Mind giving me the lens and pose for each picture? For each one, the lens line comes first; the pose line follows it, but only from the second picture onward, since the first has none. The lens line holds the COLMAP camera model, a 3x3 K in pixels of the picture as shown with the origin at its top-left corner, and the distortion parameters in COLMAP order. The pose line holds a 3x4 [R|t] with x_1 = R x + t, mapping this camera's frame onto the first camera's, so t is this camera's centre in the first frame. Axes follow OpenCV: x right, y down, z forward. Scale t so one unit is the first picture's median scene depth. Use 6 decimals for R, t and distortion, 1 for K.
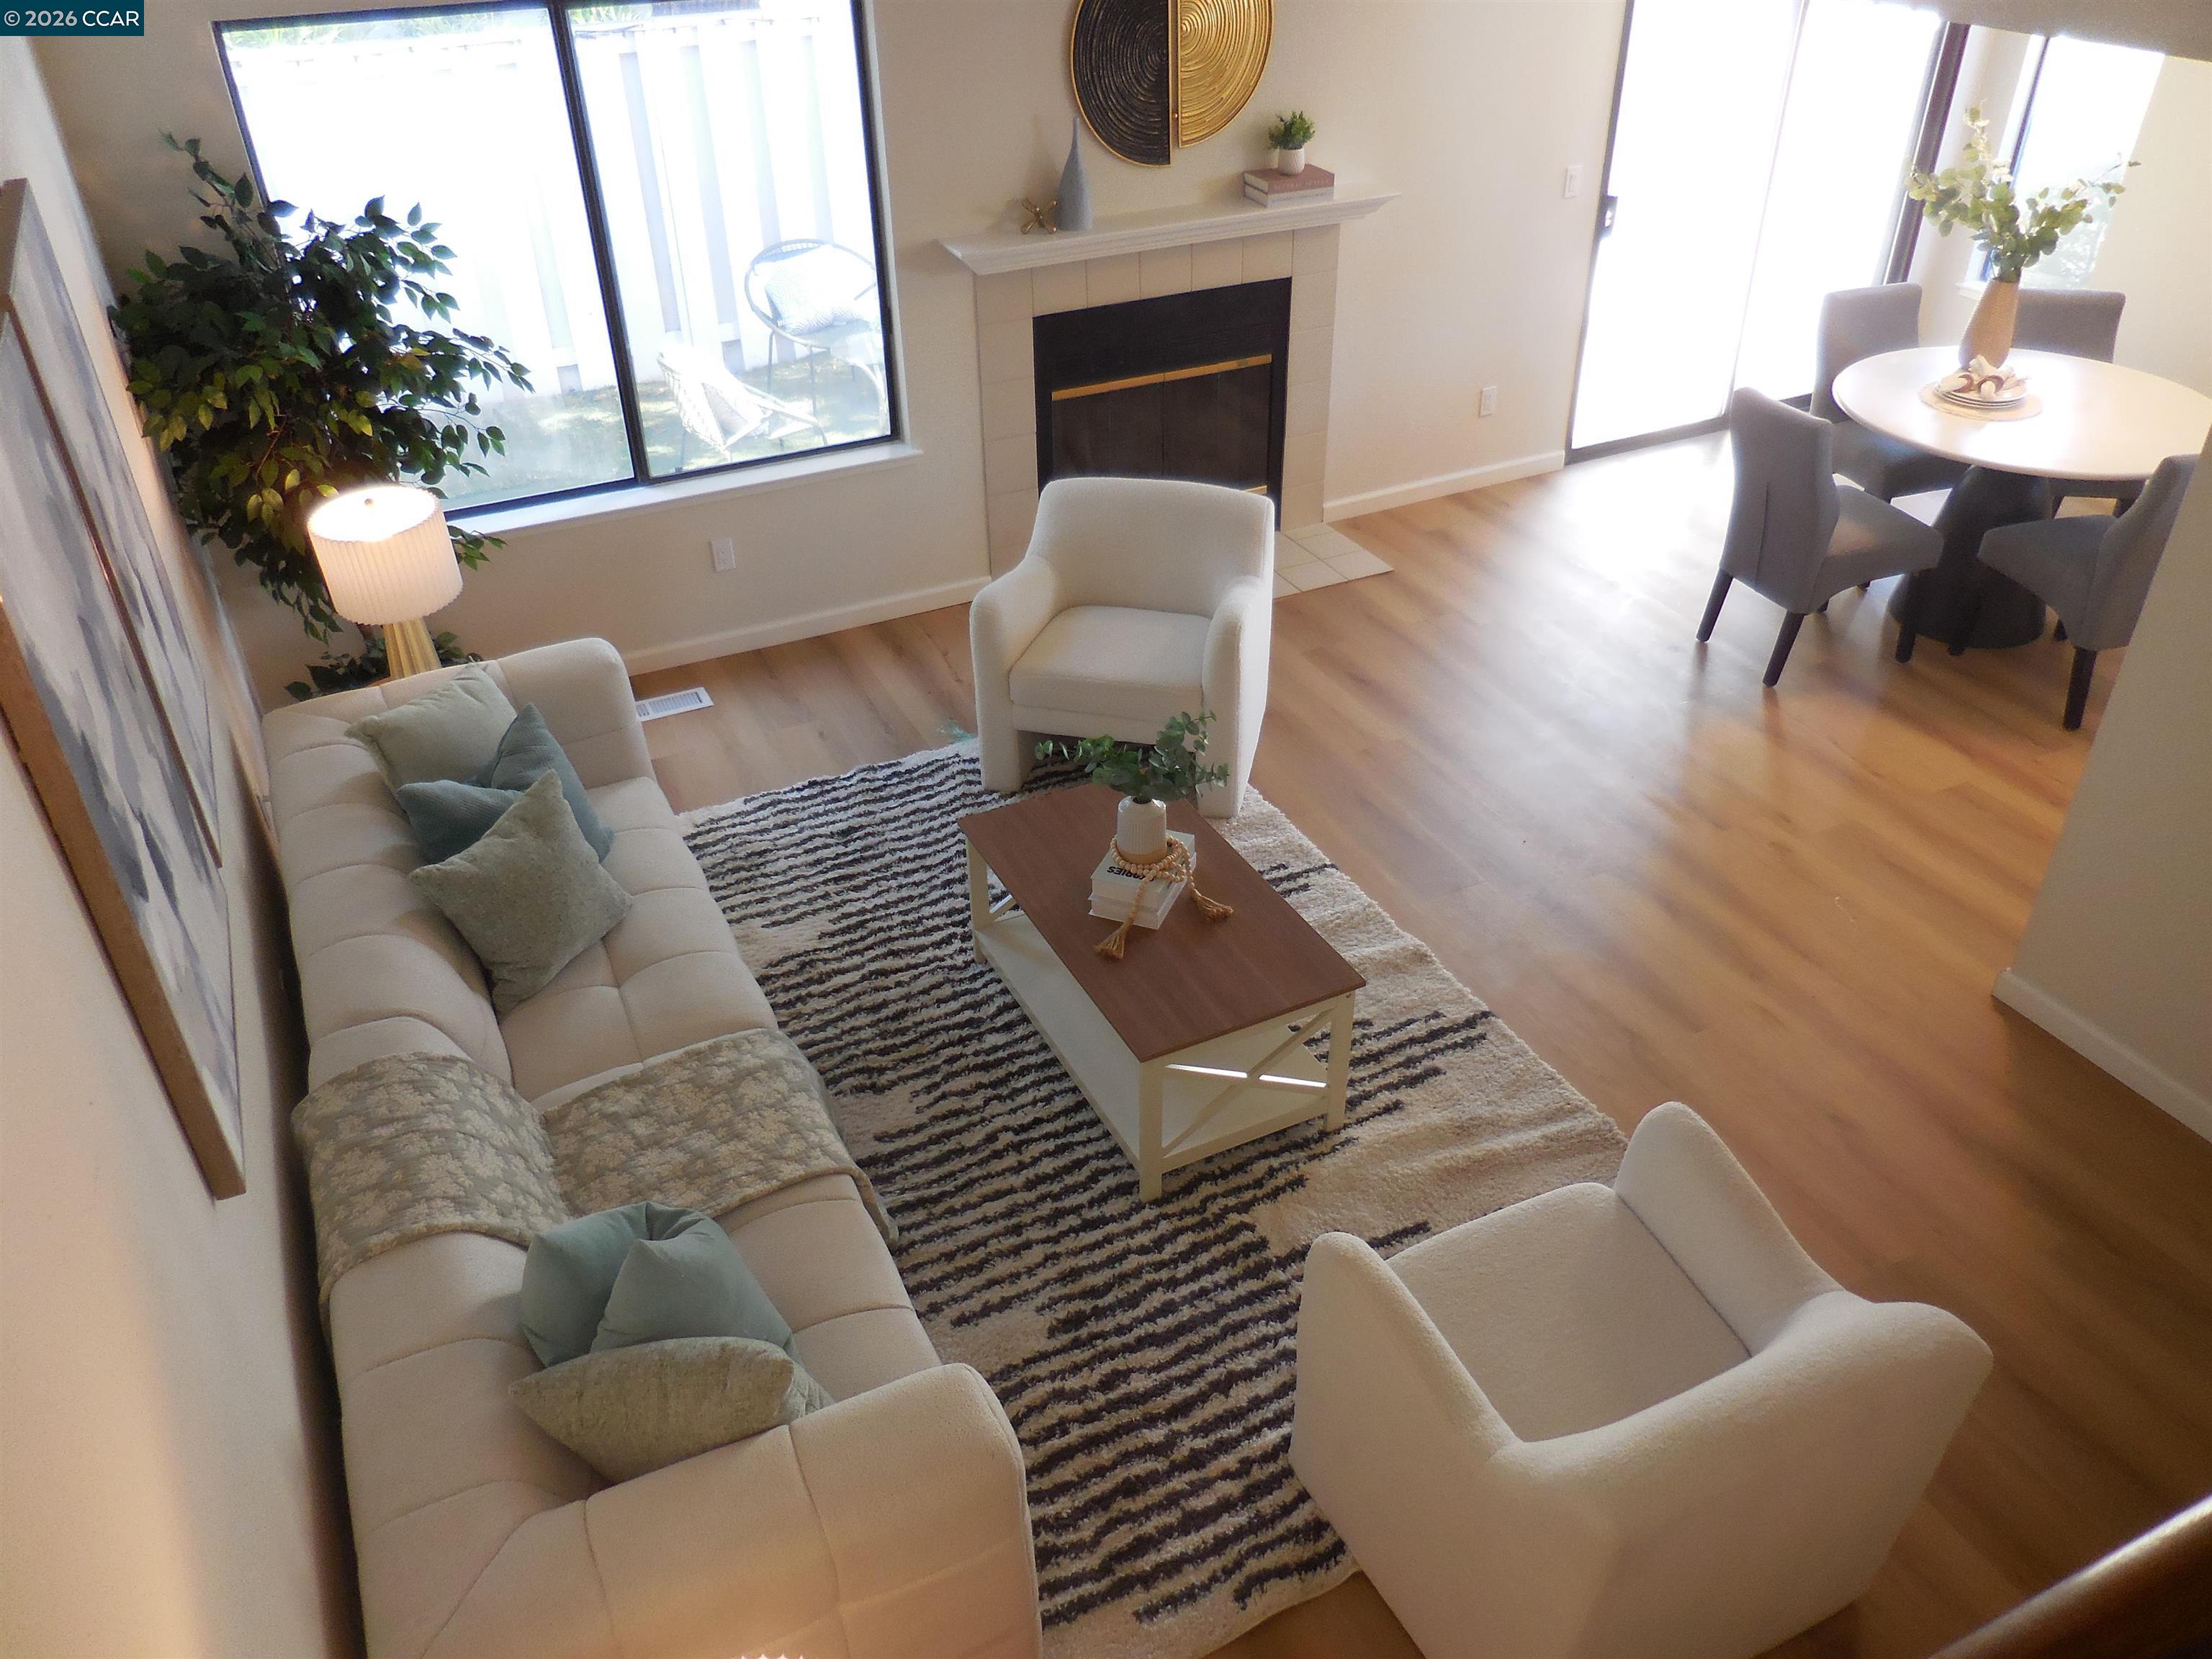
lens RADIAL K [[1684.1, 0, 1115.3], [0, 1684.1, 841.2], [0, 0, 1]] dist [0.005694, 0.005729]
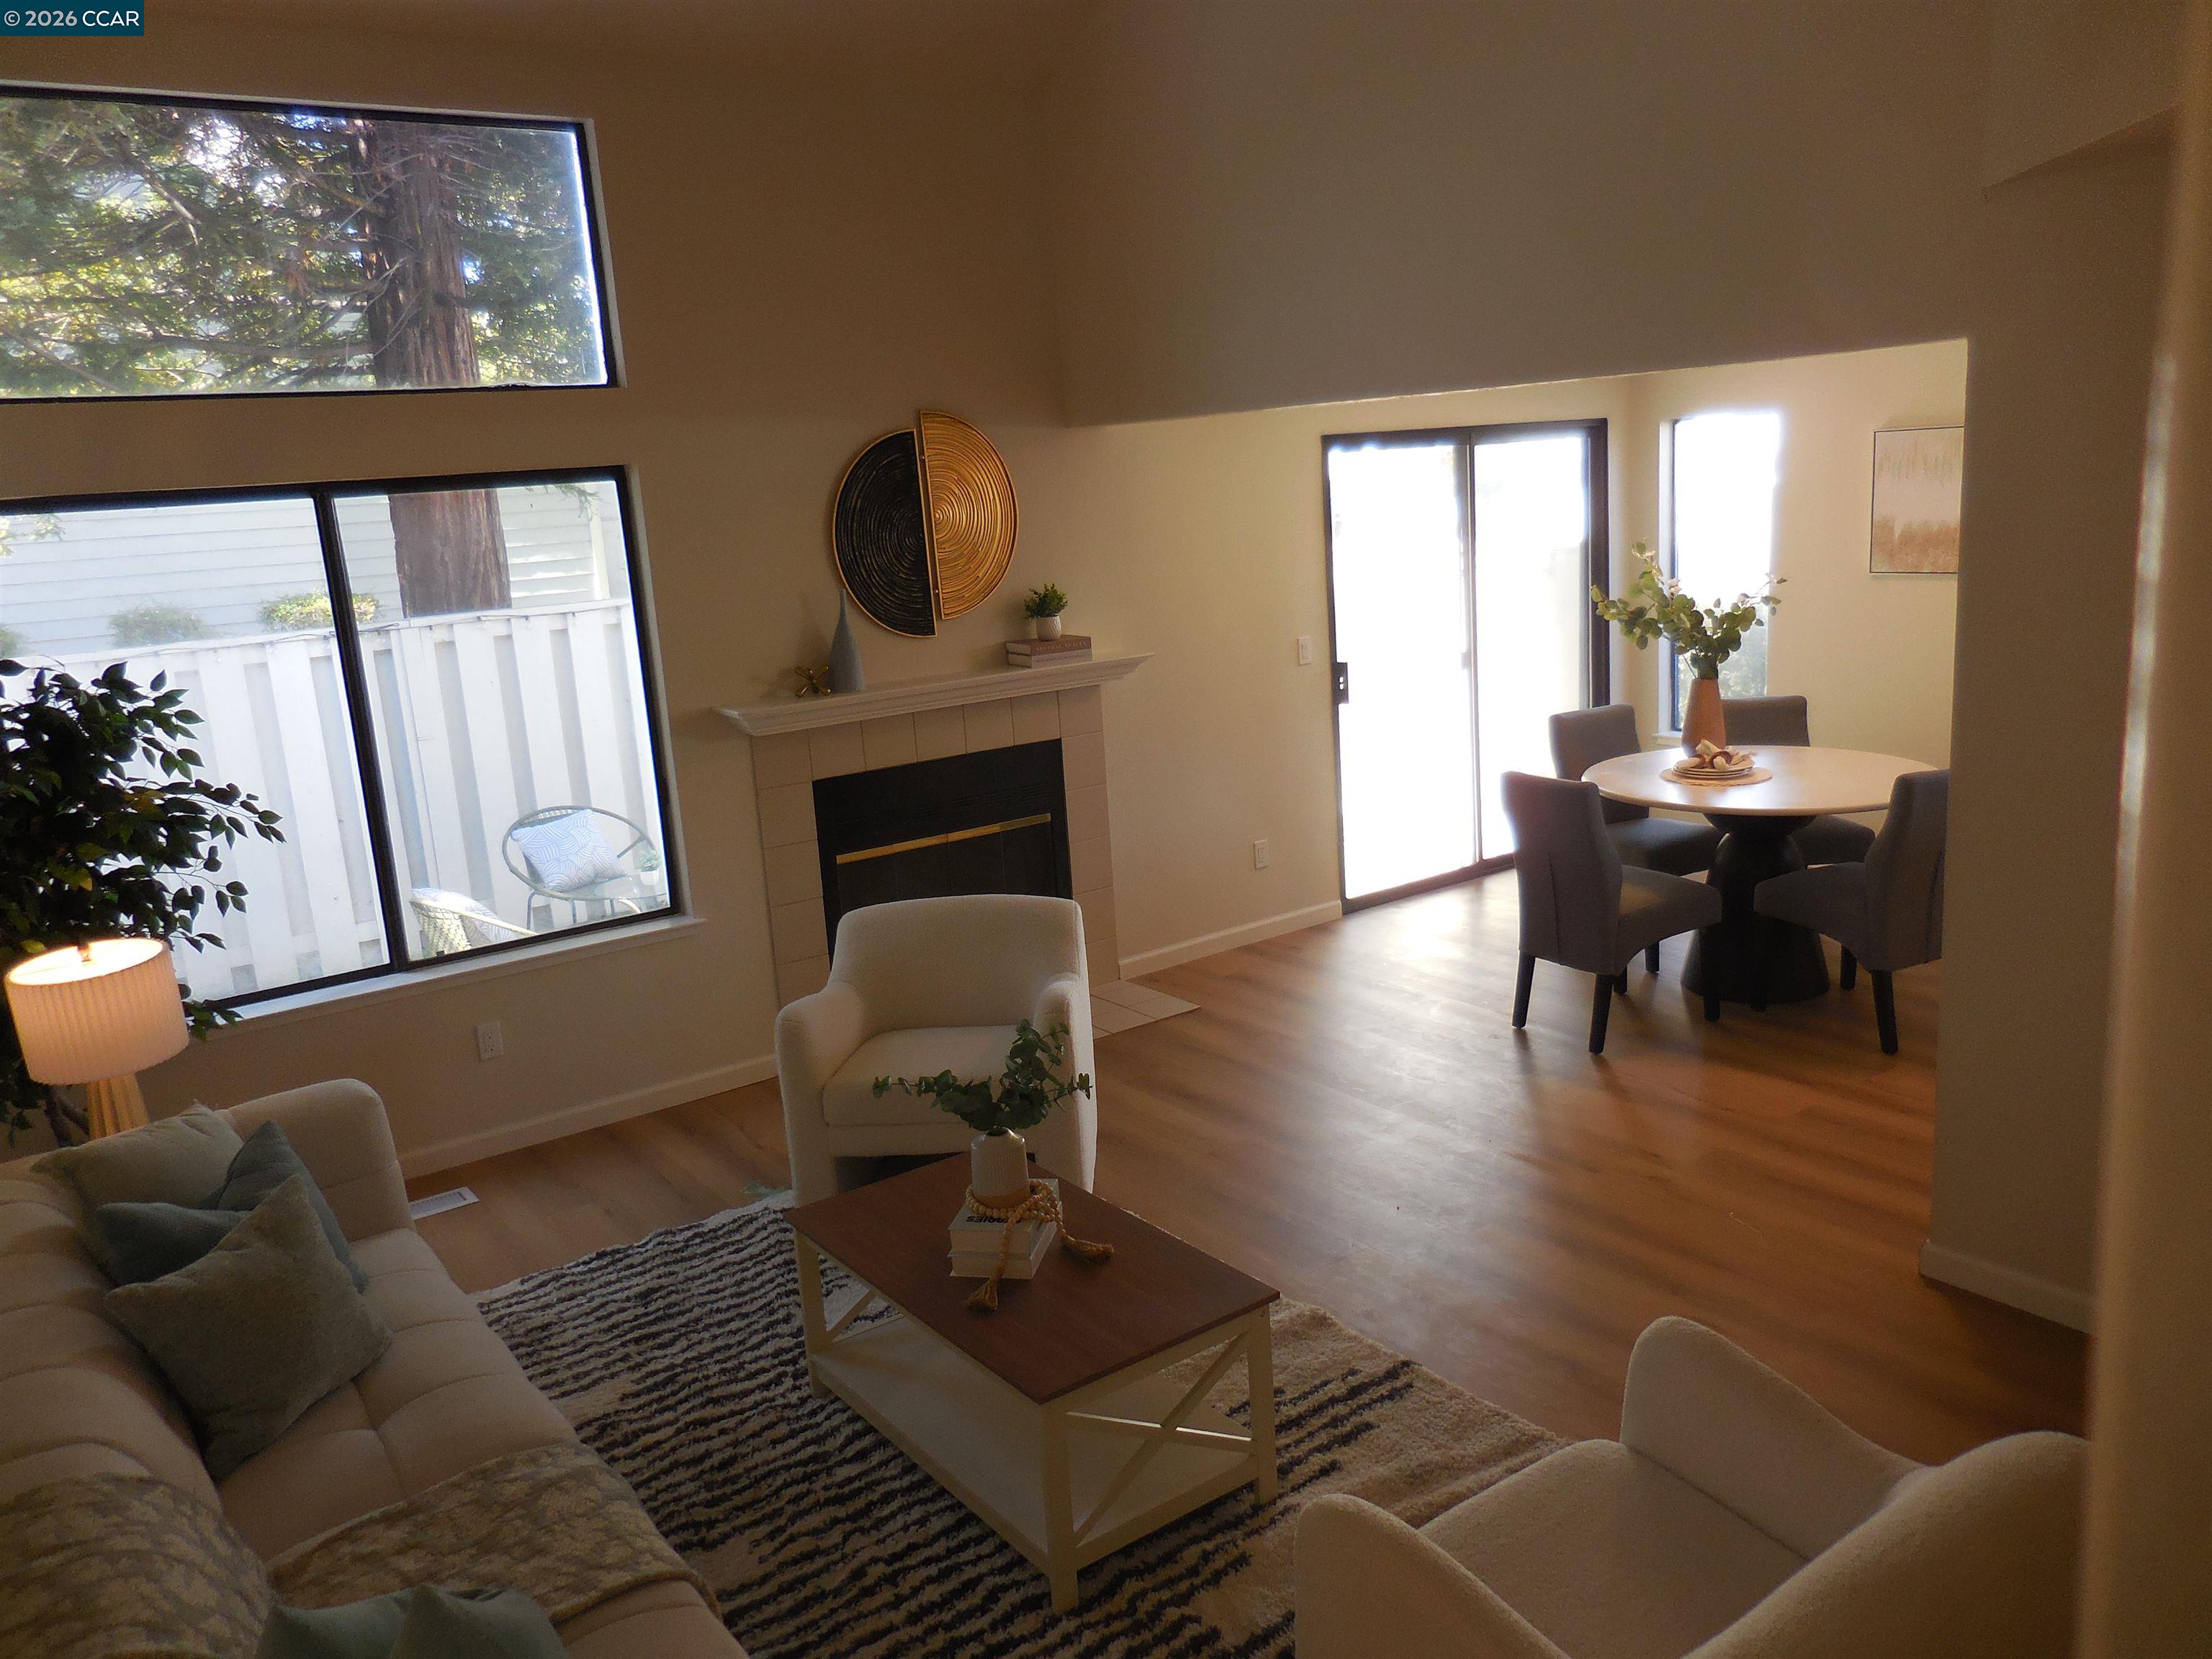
lens RADIAL K [[1684.1, 0, 1115.3], [0, 1684.1, 841.2], [0, 0, 1]] dist [0.005694, 0.005729]
pose [[0.983652, -0.086231, 0.158089, -0.043340], [0.139015, 0.921660, -0.362240, 0.141679], [-0.114468, 0.378295, 0.918580, 0.099026]]
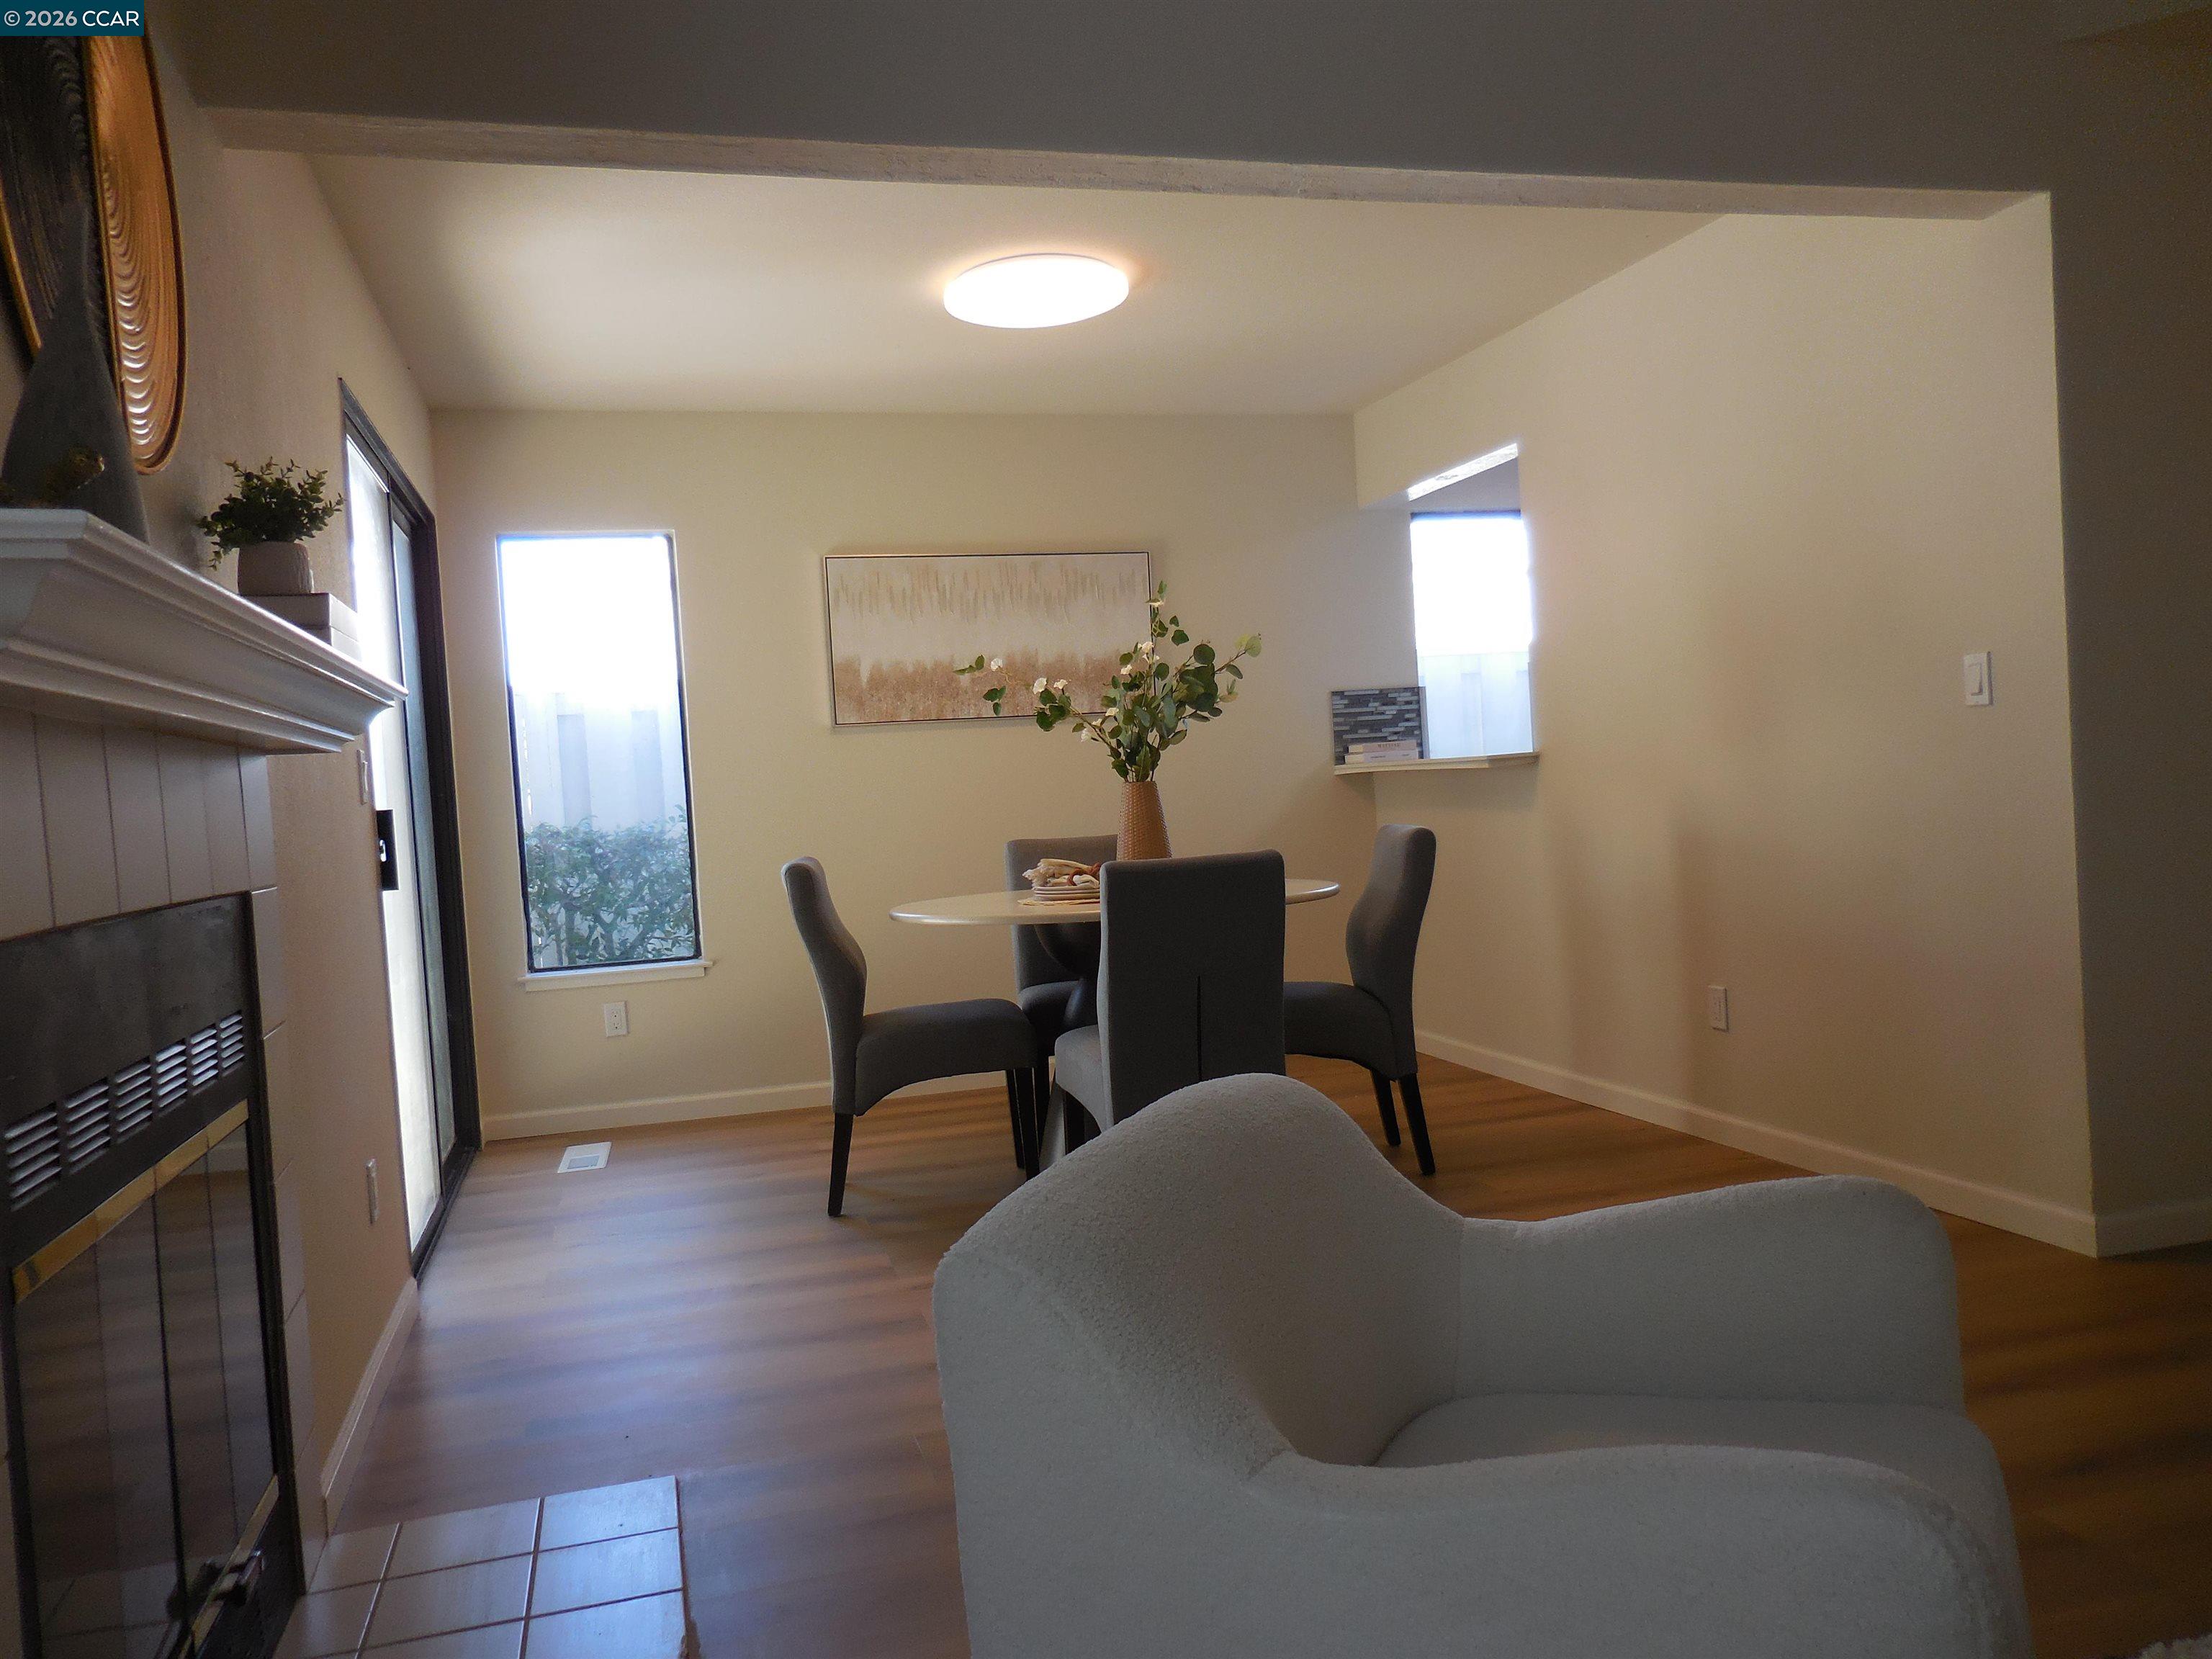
lens RADIAL K [[1708.5, 0, 1100.7], [0, 1708.5, 836.8], [0, 0, 1]] dist [0.044479, -0.018986]
pose [[0.188222, -0.028750, 0.981706, -0.341070], [0.597609, 0.796578, -0.091251, -0.263757], [-0.779382, 0.603852, 0.167115, 1.071760]]
